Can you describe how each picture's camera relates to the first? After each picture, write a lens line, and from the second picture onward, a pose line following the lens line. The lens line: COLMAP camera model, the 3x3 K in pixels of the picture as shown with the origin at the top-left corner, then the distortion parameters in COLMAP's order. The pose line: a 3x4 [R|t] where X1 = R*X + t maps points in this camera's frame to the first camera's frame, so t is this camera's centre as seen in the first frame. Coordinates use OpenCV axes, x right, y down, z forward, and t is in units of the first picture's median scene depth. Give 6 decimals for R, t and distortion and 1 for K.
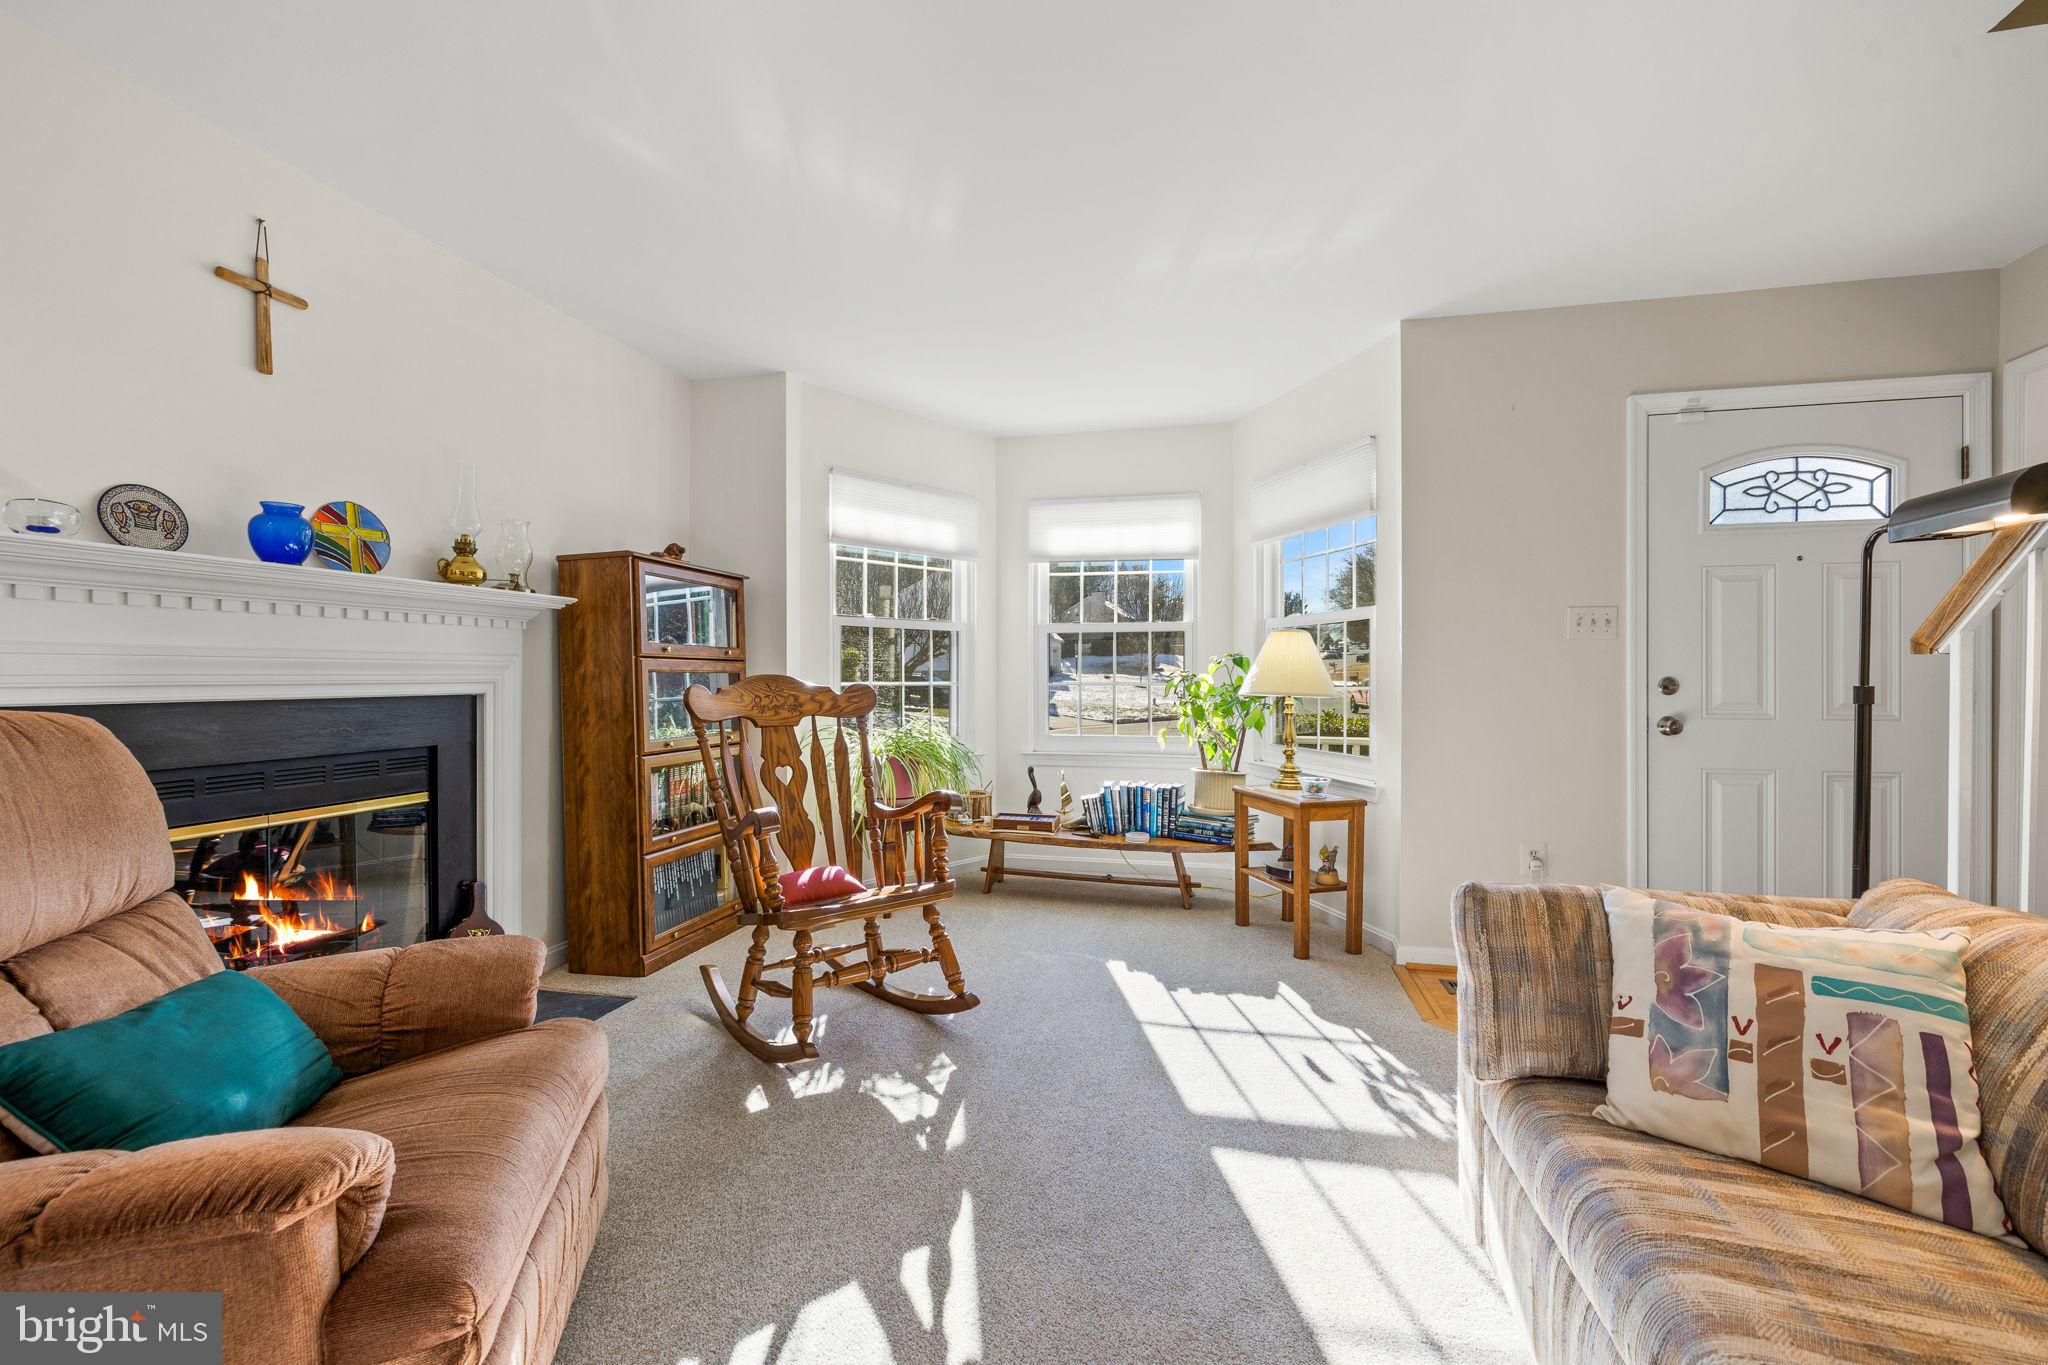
lens RADIAL K [[843.9, 0, 1024.0], [0, 843.9, 682.5], [0, 0, 1]] dist [-0.025956, 0.000090]
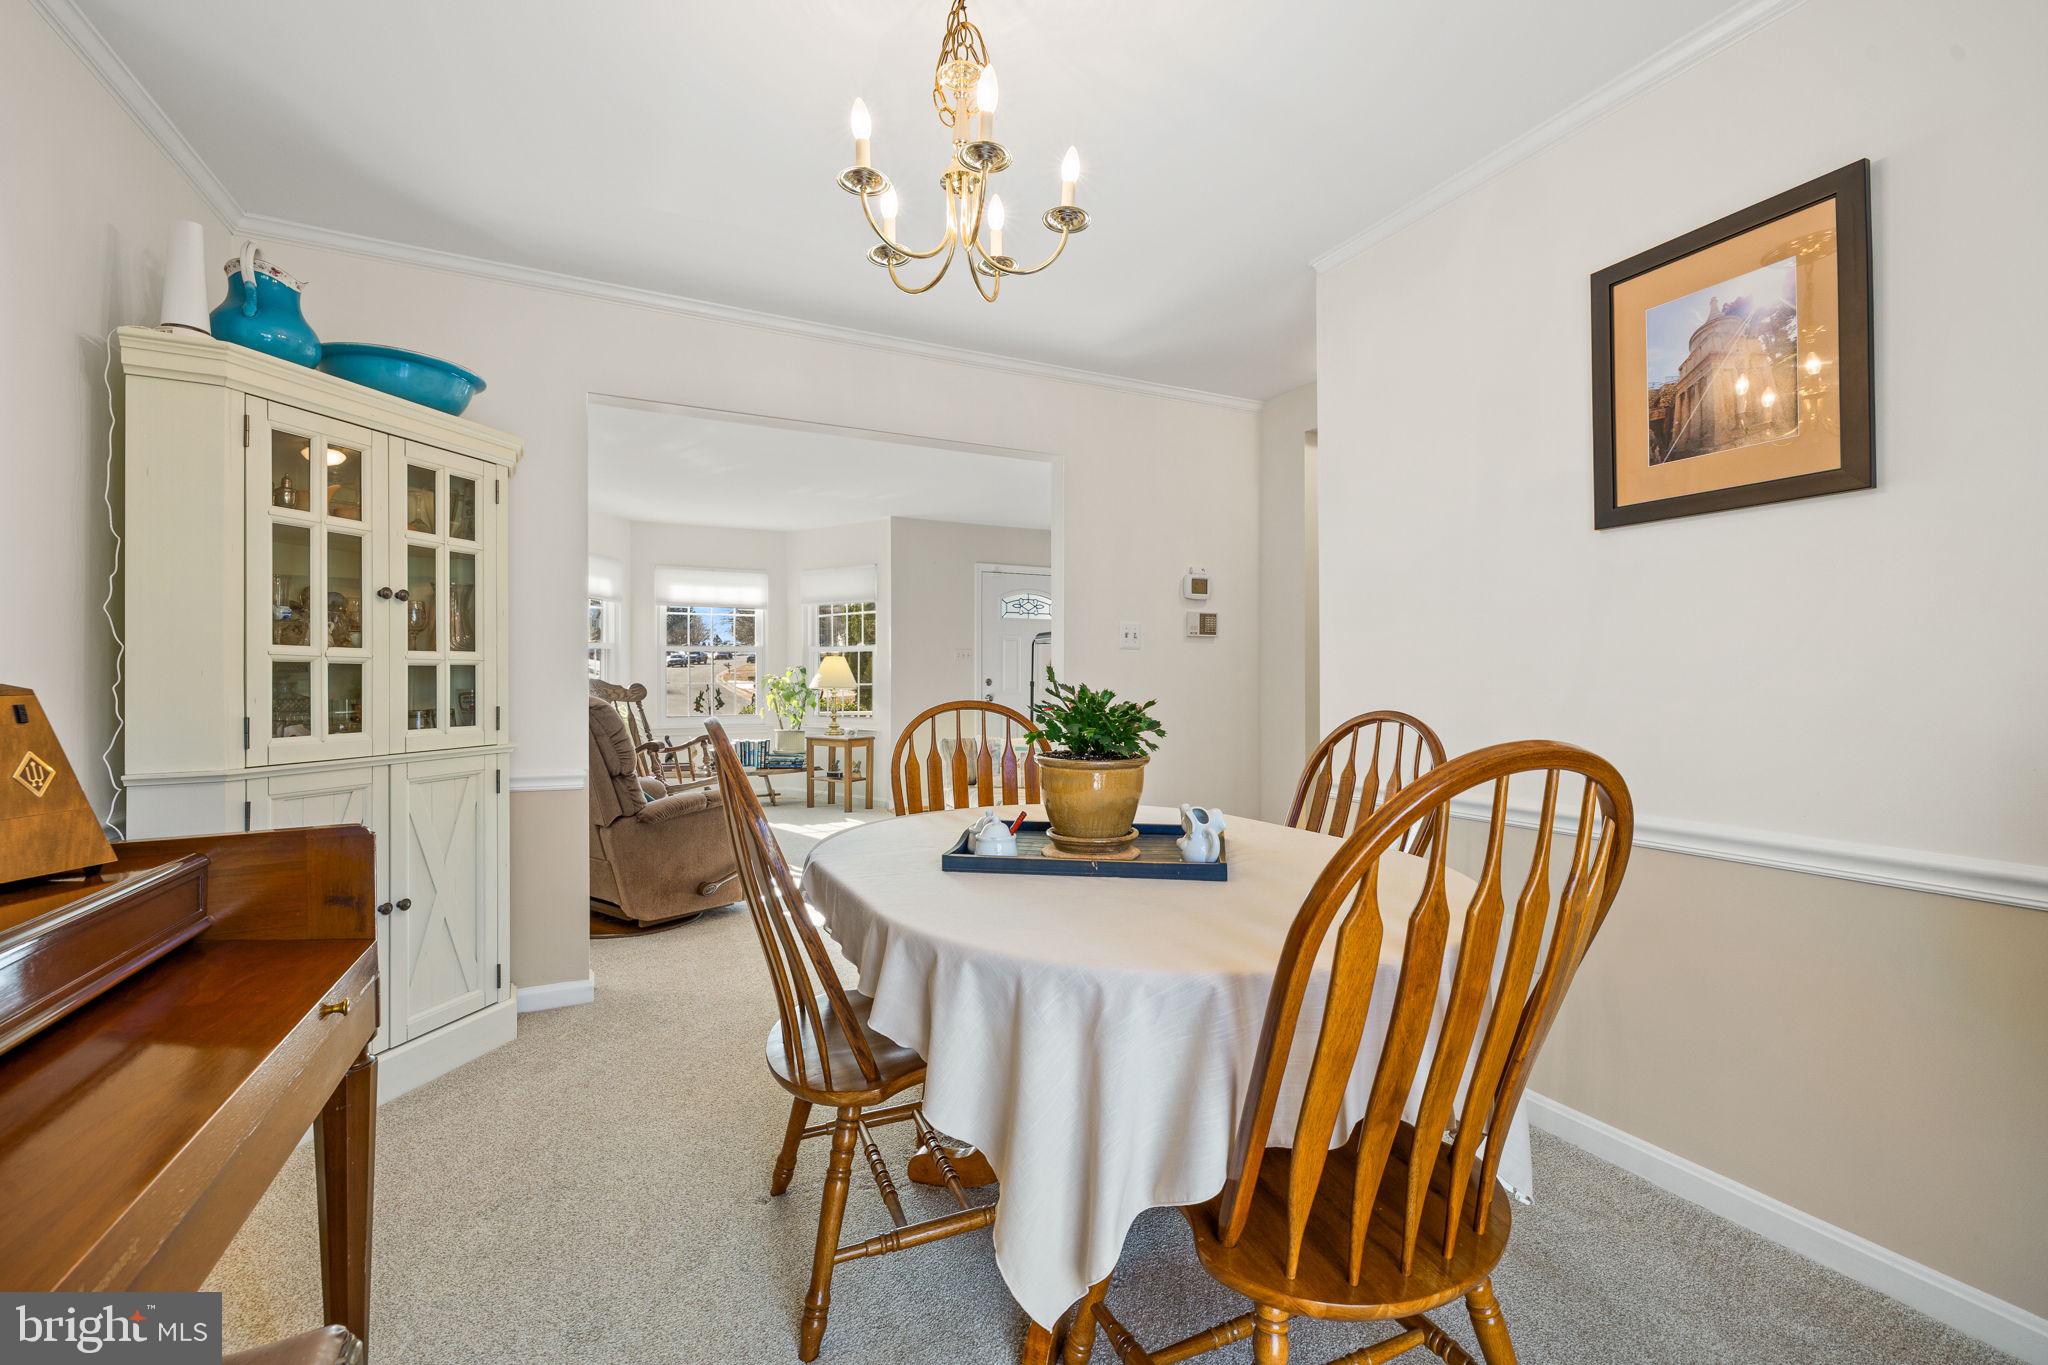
lens RADIAL K [[857.2, 0, 1024.0], [0, 857.2, 682.5], [0, 0, 1]] dist [-0.001135, -0.000100]
pose [[0.763442, -0.007472, 0.645833, -0.596299], [0.007325, 0.999969, 0.002910, -0.000146], [-0.645835, 0.002509, 0.763473, -0.764638]]
